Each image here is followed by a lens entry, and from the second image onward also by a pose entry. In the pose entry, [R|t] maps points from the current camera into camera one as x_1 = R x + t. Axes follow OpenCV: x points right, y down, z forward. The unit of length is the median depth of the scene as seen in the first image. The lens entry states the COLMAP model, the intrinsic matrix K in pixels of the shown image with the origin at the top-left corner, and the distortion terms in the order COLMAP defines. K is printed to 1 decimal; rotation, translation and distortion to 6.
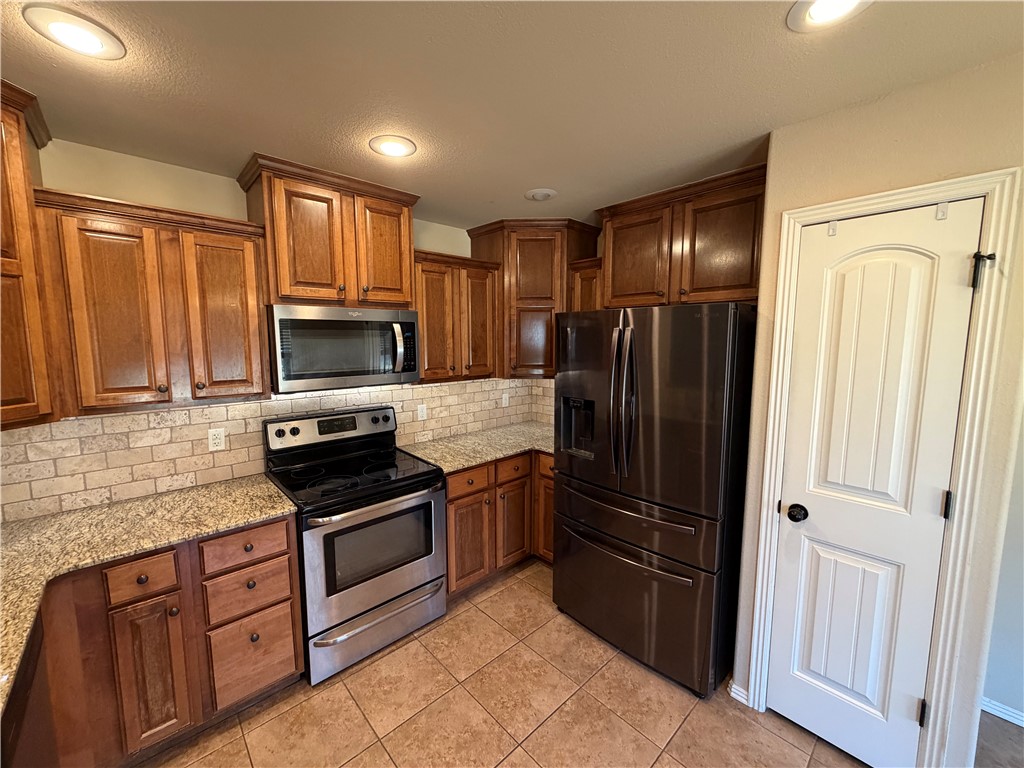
lens RADIAL K [[412.5, 0, 511.7], [0, 412.5, 383.3], [0, 0, 1]] dist [0.007437, -0.000147]
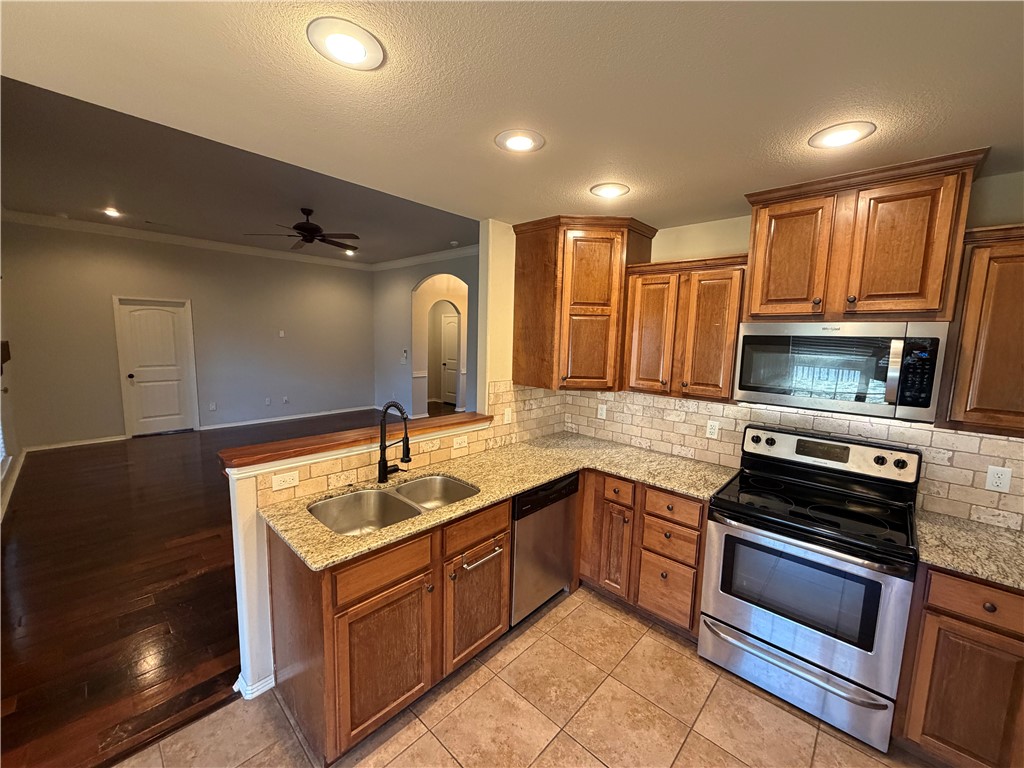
lens RADIAL K [[412.5, 0, 510.3], [0, 412.5, 384.4], [0, 0, 1]] dist [0.007437, -0.000147]
pose [[0.070103, 0.122275, -0.990017, 0.539742], [-0.137477, 0.984173, 0.111818, -0.063799], [0.988021, 0.128266, 0.085803, 0.298378]]
